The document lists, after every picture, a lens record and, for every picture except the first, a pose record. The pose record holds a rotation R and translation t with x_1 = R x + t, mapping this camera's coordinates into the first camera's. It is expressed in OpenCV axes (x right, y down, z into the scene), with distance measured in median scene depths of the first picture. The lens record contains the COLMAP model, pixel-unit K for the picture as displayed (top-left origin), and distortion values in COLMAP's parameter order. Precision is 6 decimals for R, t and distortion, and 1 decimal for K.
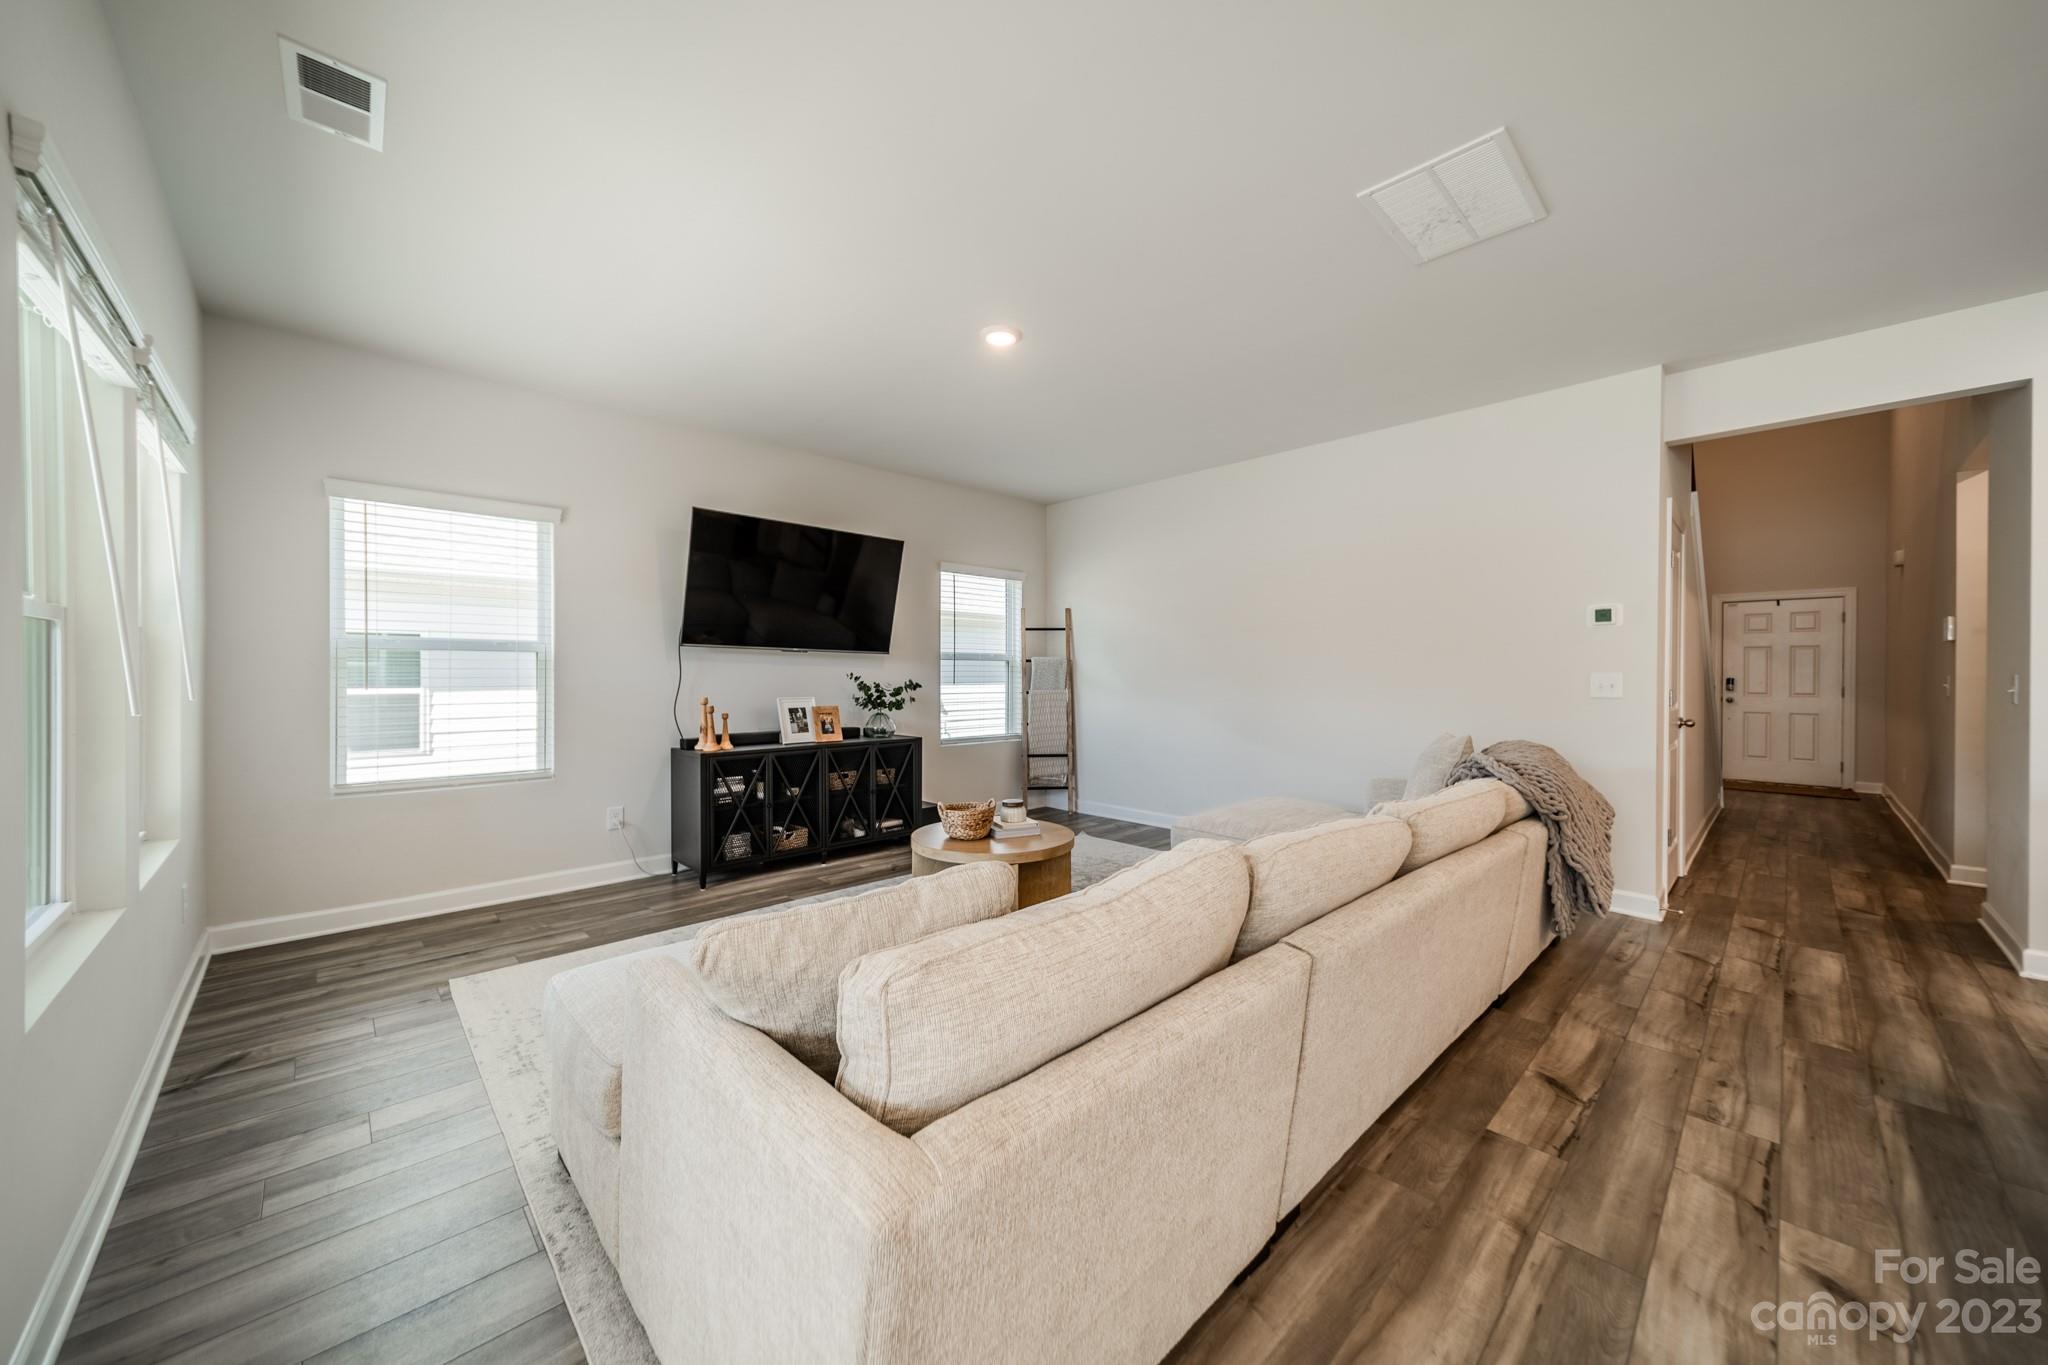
lens RADIAL K [[738.3, 0, 1009.6], [0, 738.3, 677.7], [0, 0, 1]] dist [0.005006, -0.000079]
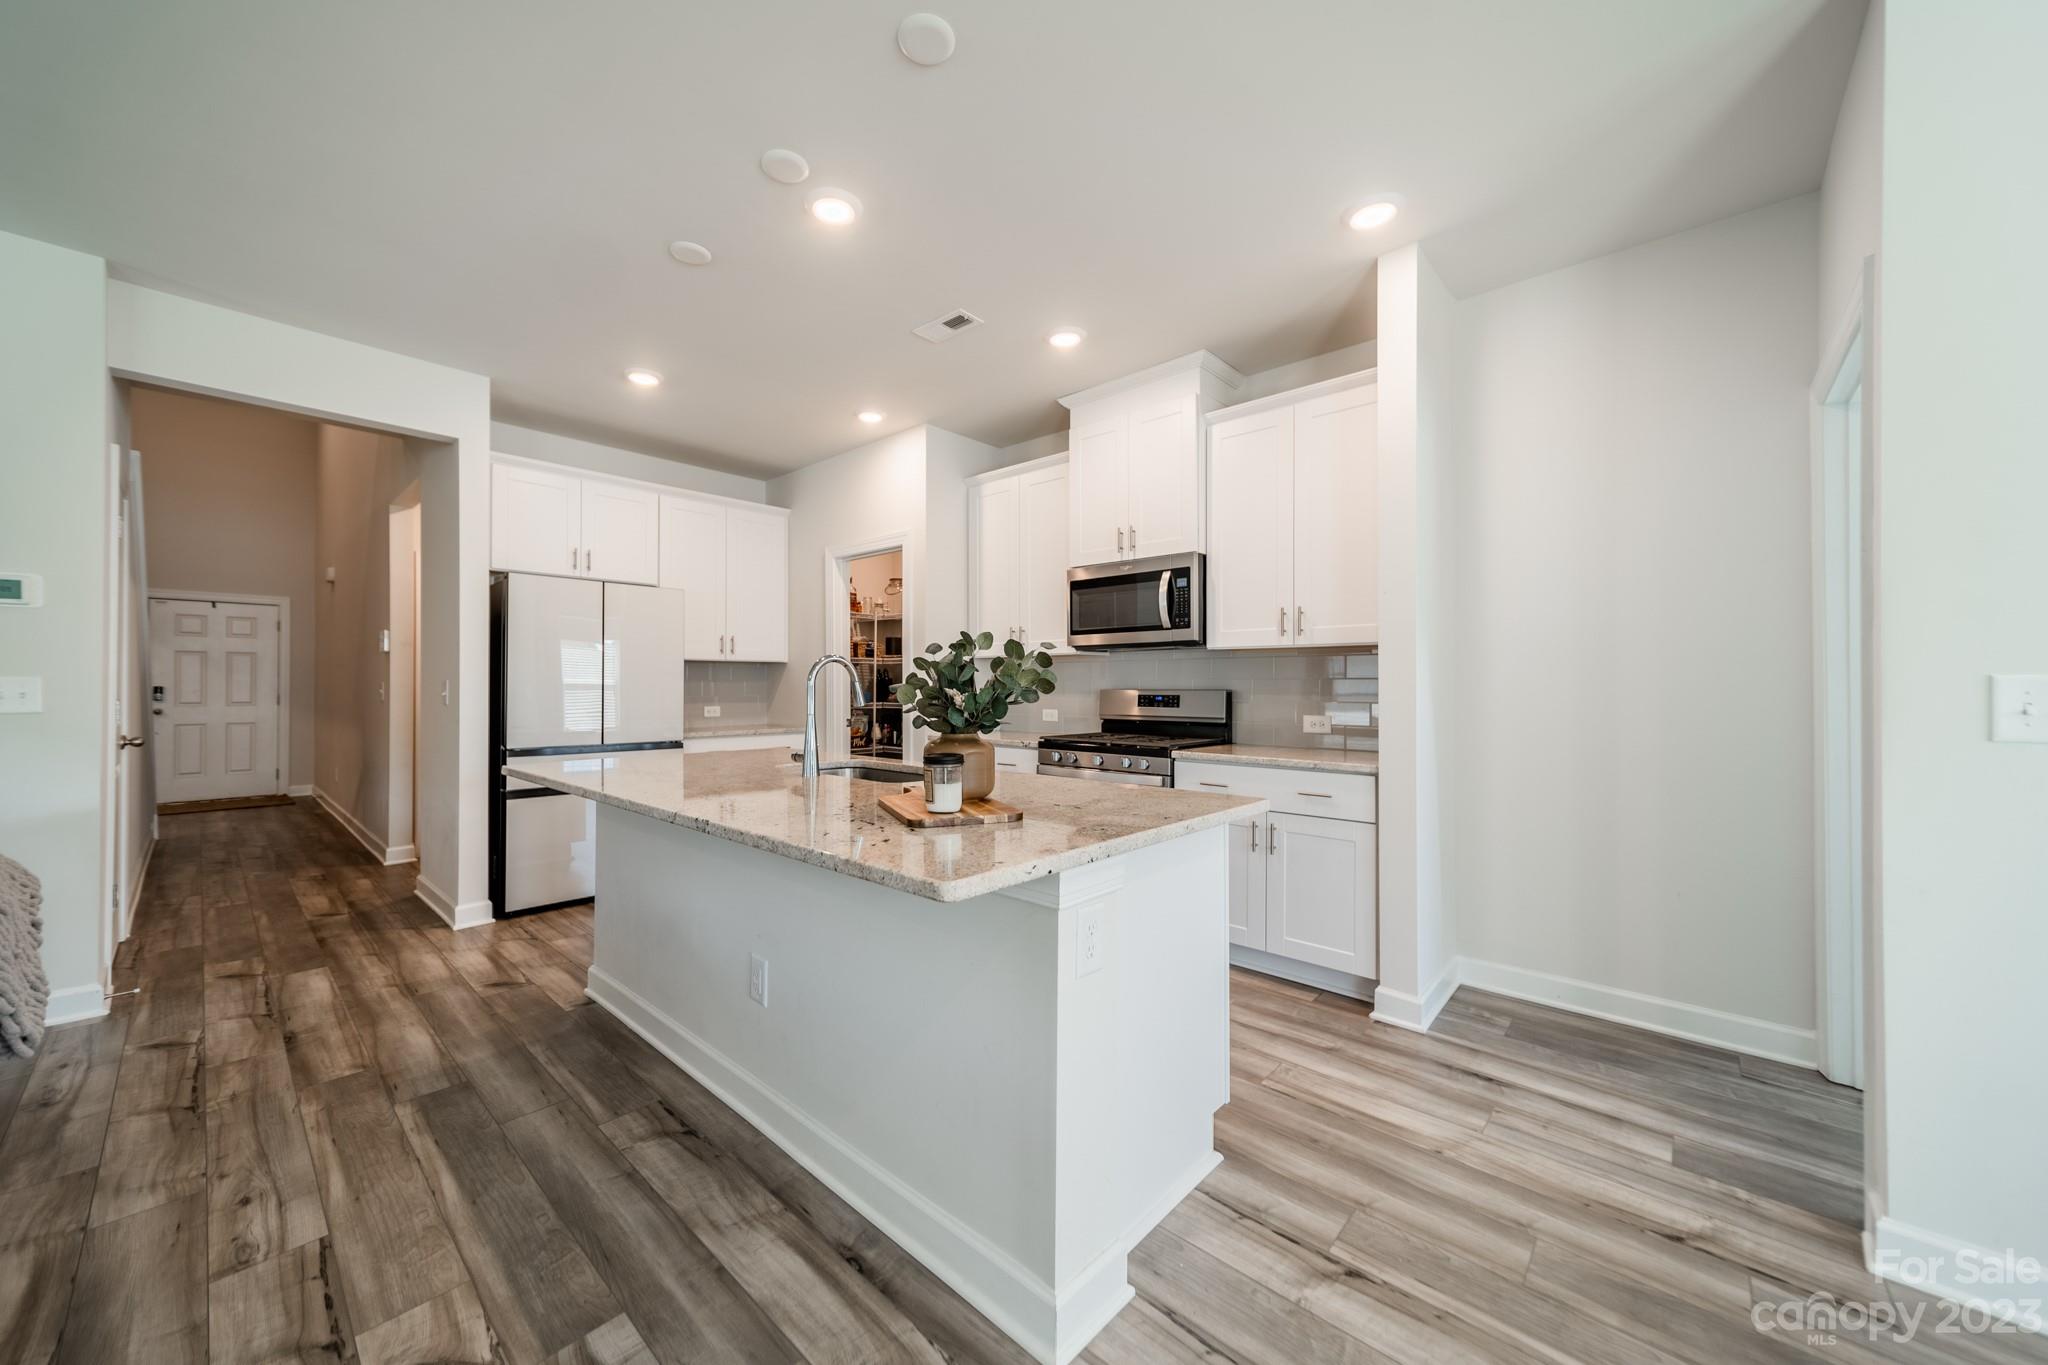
lens RADIAL K [[738.3, 0, 1007.2], [0, 738.3, 684.6], [0, 0, 1]] dist [0.005006, -0.000079]
pose [[-0.072602, -0.001487, 0.997360, 0.064255], [0.004289, 0.999989, 0.001803, 0.001993], [-0.997352, 0.004409, -0.072595, 0.134750]]
